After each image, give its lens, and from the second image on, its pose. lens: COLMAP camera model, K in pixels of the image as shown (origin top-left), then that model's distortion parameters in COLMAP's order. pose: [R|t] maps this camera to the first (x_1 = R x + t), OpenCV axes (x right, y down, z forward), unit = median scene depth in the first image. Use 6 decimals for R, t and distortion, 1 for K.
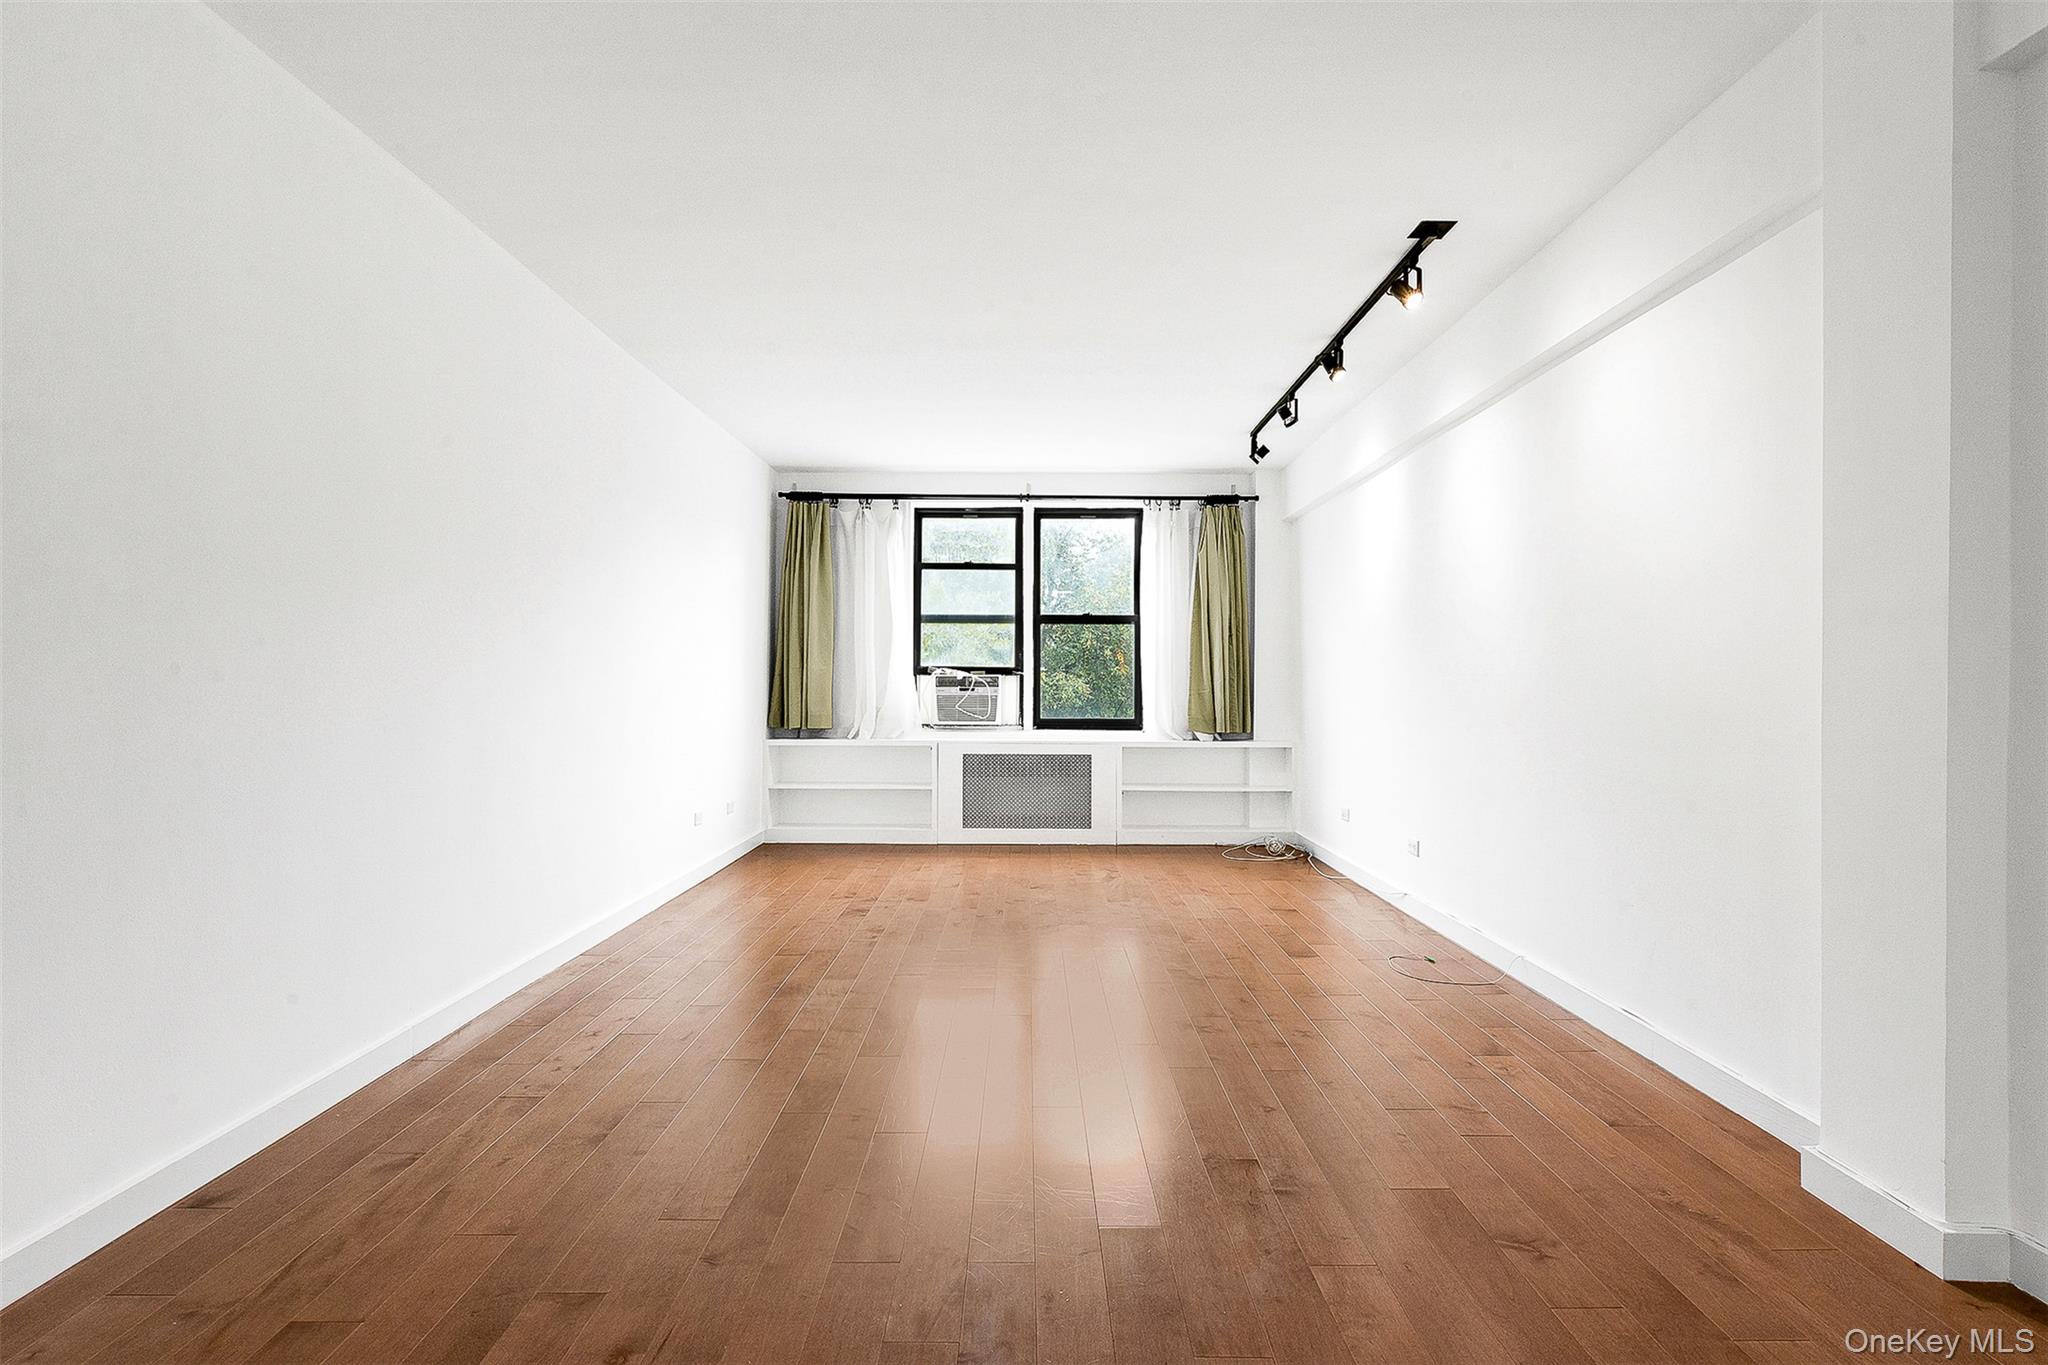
lens RADIAL K [[967.2, 0, 1031.1], [0, 967.2, 670.4], [0, 0, 1]] dist [0.001216, -0.000522]
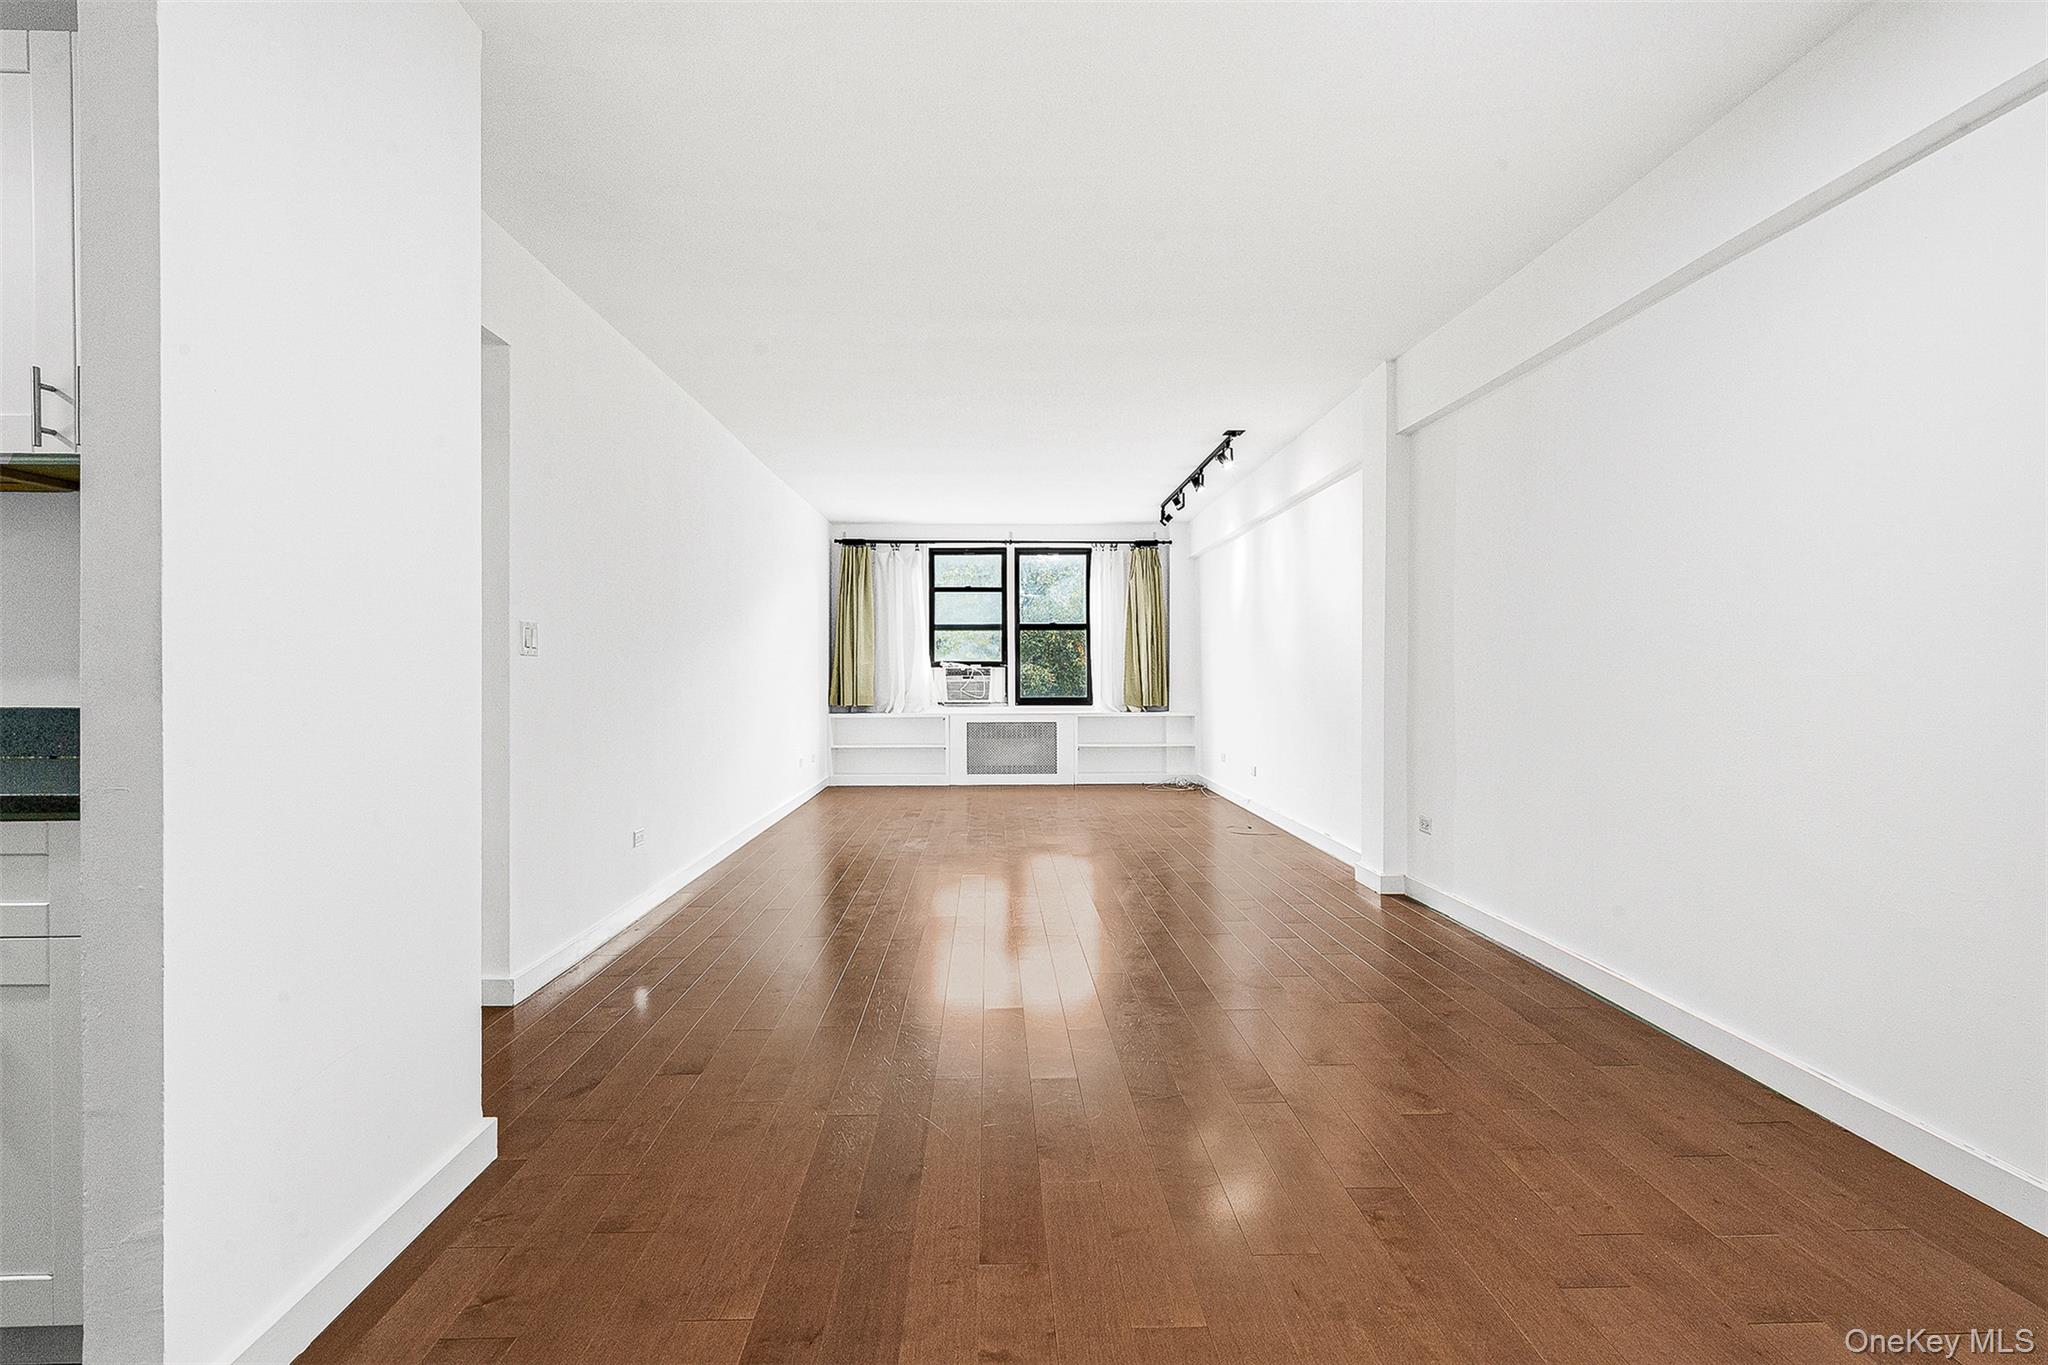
lens RADIAL K [[967.2, 0, 1031.1], [0, 967.2, 670.4], [0, 0, 1]] dist [0.001216, -0.000522]
pose [[0.999274, -0.007718, 0.037298, -0.027636], [0.007338, 0.999920, 0.010320, -0.004720], [-0.037375, -0.010039, 0.999251, -0.422719]]
